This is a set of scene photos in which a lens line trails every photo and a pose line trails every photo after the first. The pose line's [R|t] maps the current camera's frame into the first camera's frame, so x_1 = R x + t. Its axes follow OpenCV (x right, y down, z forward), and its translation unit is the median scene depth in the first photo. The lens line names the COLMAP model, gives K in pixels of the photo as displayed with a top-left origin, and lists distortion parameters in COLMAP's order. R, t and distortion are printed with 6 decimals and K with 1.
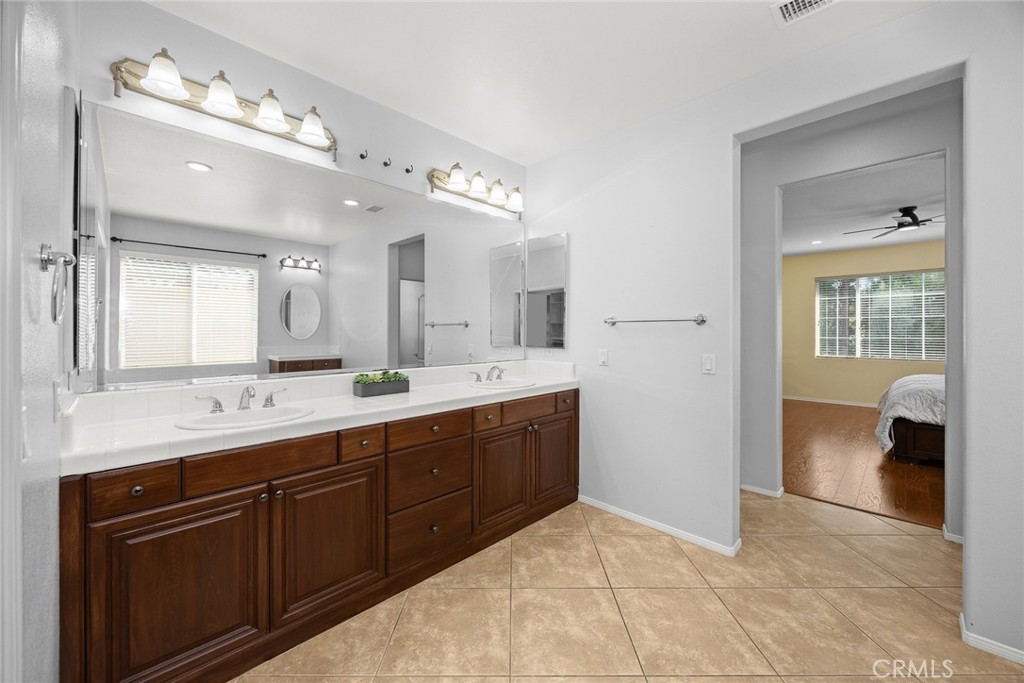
lens RADIAL K [[390.2, 0, 517.1], [0, 390.2, 333.4], [0, 0, 1]] dist [0.003455, 0.000260]
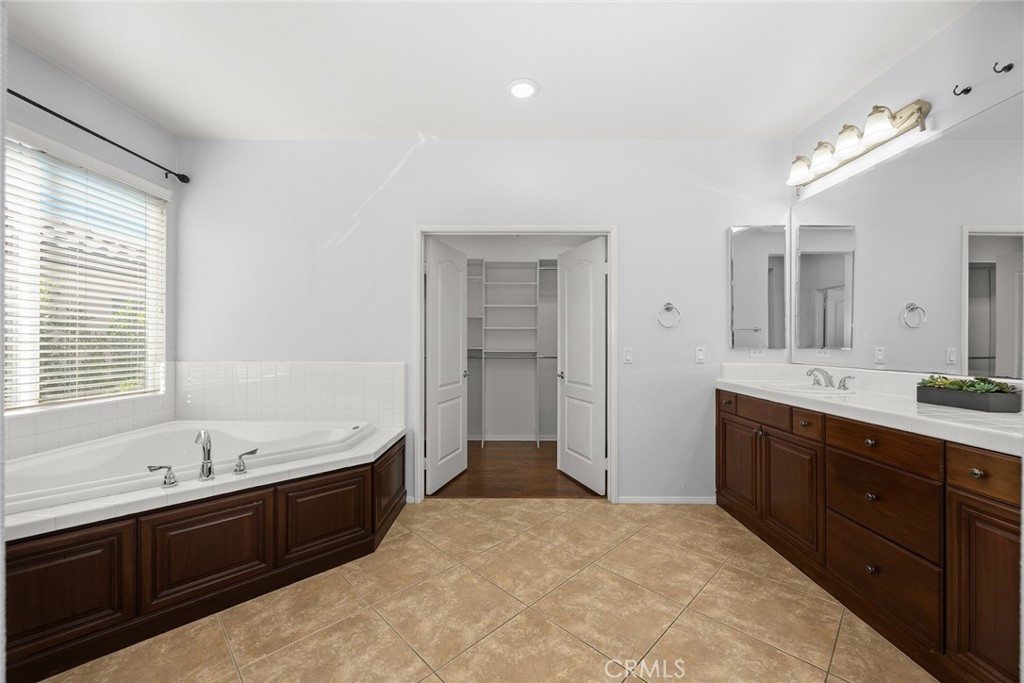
lens RADIAL K [[390.2, 0, 513.6], [0, 390.2, 340.8], [0, 0, 1]] dist [0.003455, 0.000260]
pose [[-0.709168, -0.006640, -0.705008, 0.967776], [-0.006066, 0.999976, -0.003317, 0.049319], [0.705013, 0.001924, -0.709192, 1.174937]]
